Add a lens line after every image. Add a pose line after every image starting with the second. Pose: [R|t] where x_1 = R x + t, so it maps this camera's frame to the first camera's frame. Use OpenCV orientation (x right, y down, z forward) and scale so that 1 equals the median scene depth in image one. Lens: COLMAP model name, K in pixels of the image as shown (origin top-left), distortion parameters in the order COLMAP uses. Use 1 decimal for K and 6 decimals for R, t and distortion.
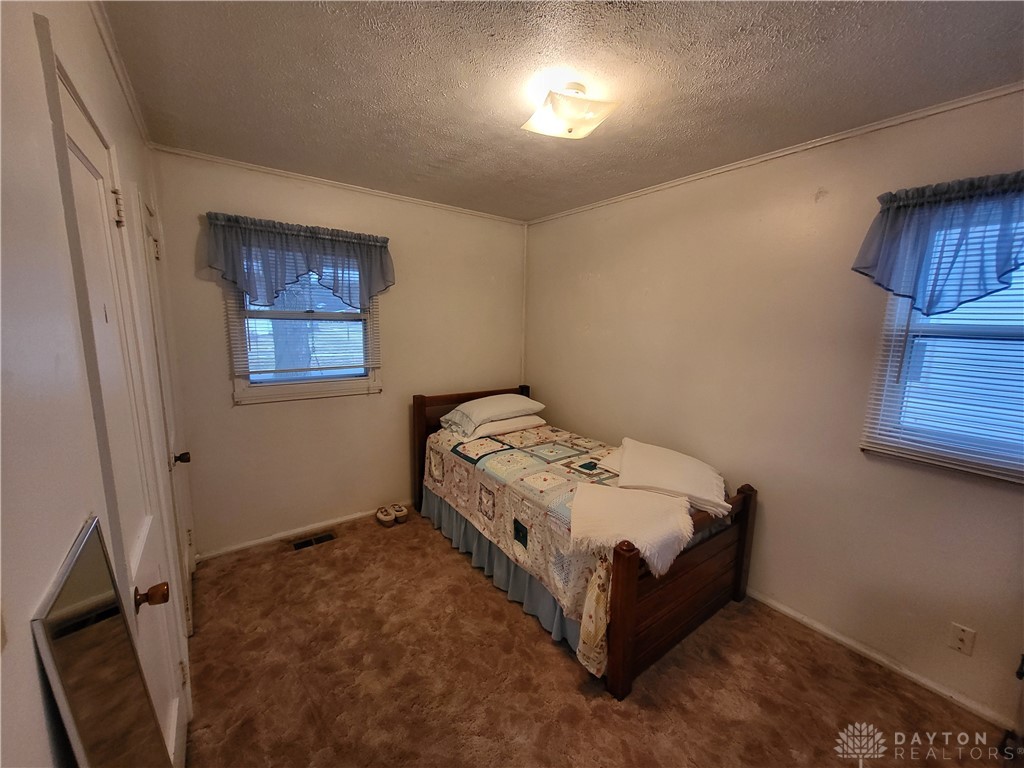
lens RADIAL K [[399.2, 0, 519.7], [0, 399.2, 387.3], [0, 0, 1]] dist [-0.000945, -0.000698]
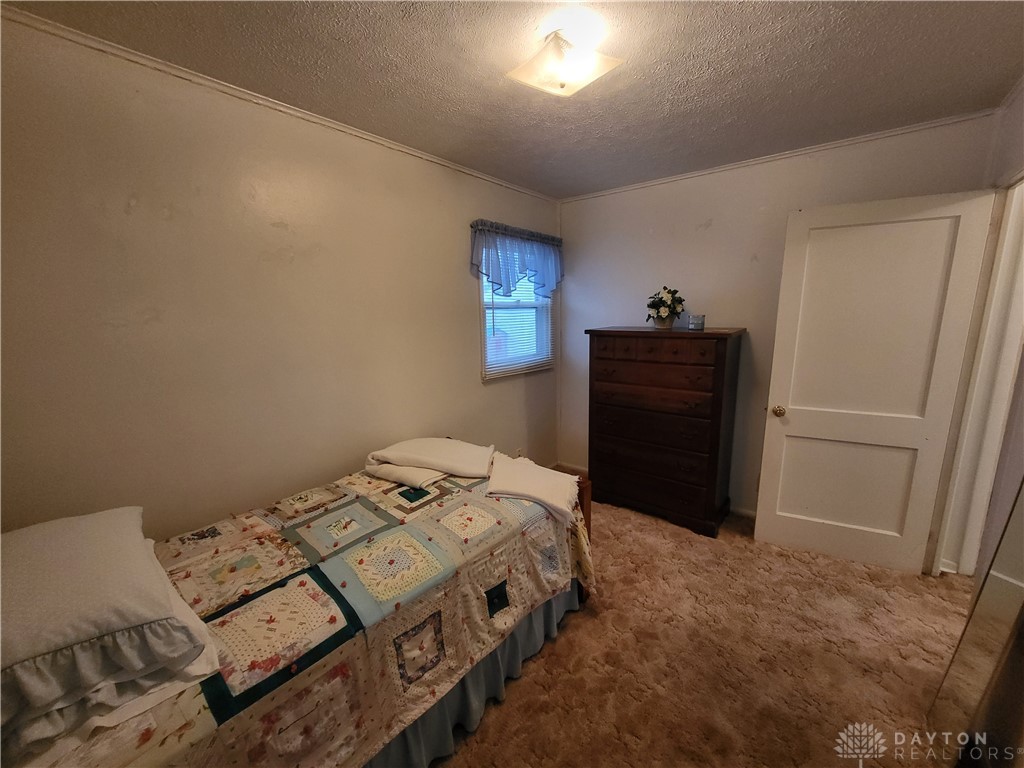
lens RADIAL K [[402.1, 0, 518.7], [0, 402.1, 385.9], [0, 0, 1]] dist [0.001822, -0.000504]
pose [[-0.236540, -0.197775, 0.951280, -0.517855], [0.169630, 0.955622, 0.240857, -0.137654], [-0.956700, 0.218338, -0.192494, 0.859024]]
